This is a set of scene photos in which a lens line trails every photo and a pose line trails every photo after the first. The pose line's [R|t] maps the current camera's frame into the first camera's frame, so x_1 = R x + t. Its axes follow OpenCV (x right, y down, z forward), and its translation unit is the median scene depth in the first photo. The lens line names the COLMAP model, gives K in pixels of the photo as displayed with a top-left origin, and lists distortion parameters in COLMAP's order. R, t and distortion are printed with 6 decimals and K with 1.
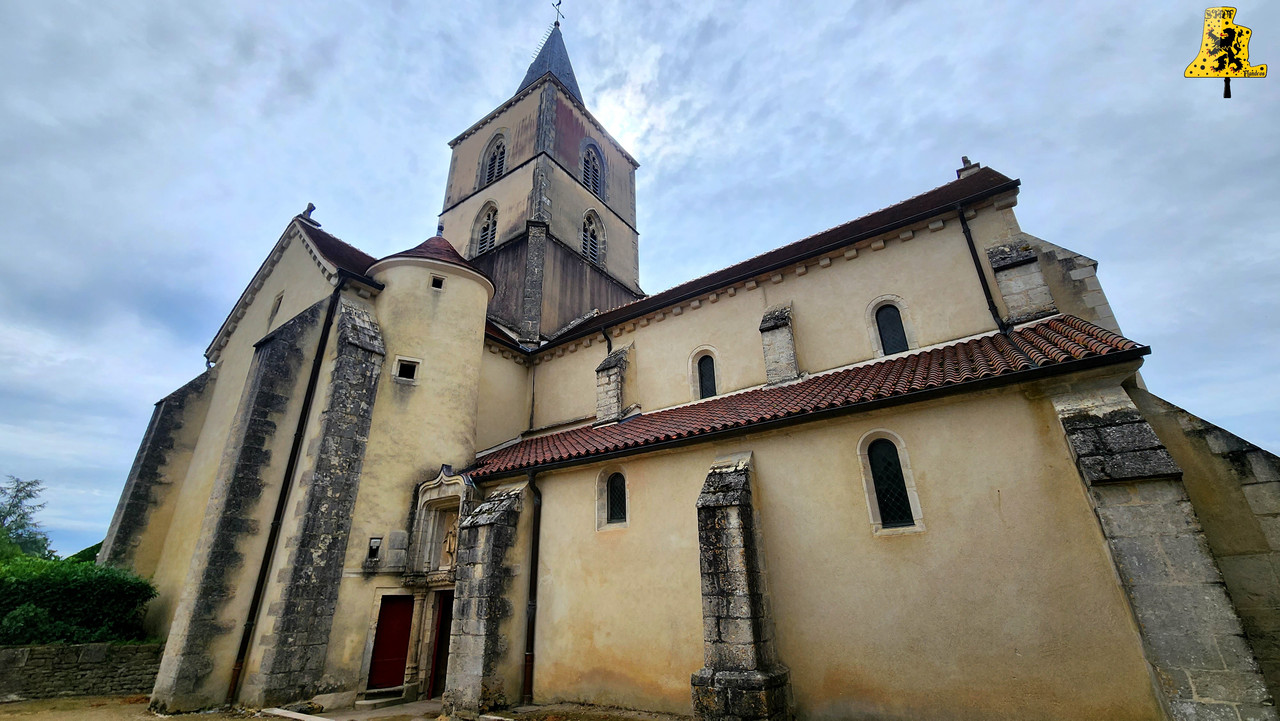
lens RADIAL K [[530.1, 0, 634.9], [0, 530.1, 352.1], [0, 0, 1]] dist [-0.000244, -0.000135]
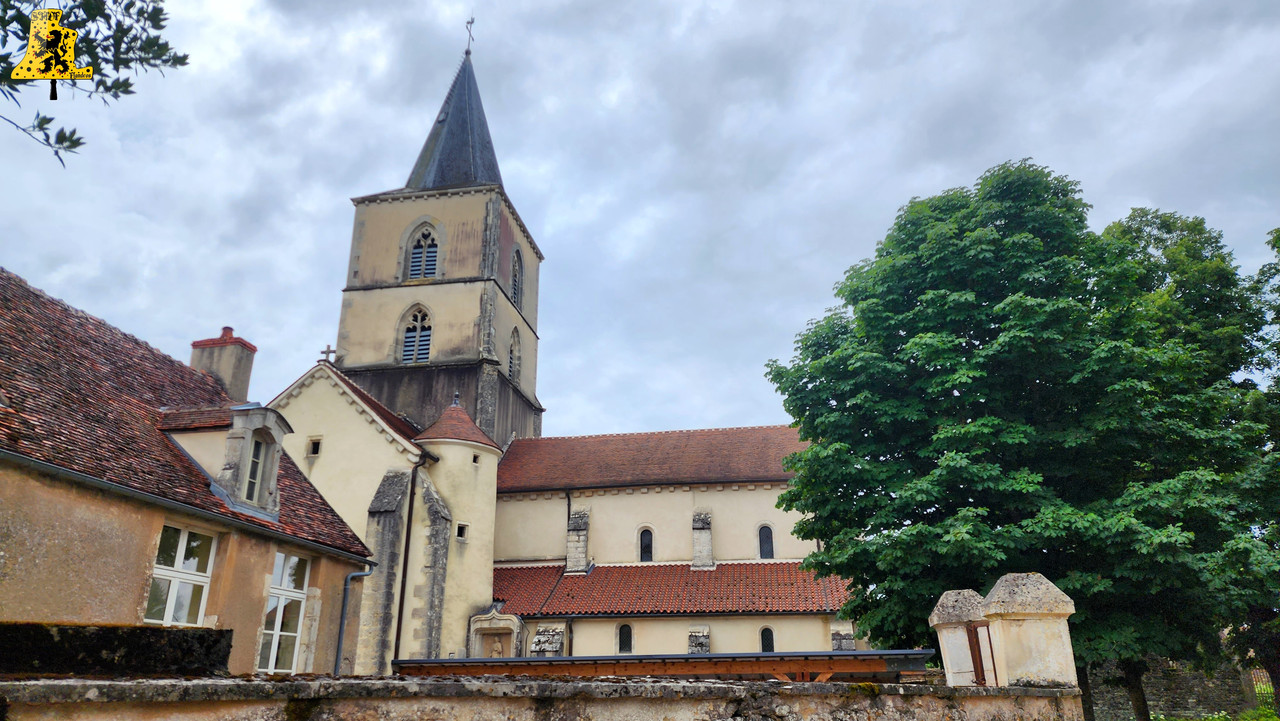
lens RADIAL K [[855.8, 0, 632.4], [0, 855.8, 367.1], [0, 0, 1]] dist [0.094294, -0.110366]
pose [[0.909344, 0.162731, 0.382899, -0.893216], [-0.186381, 0.982154, 0.025223, -0.493715], [-0.371962, -0.094301, 0.923446, -1.131427]]
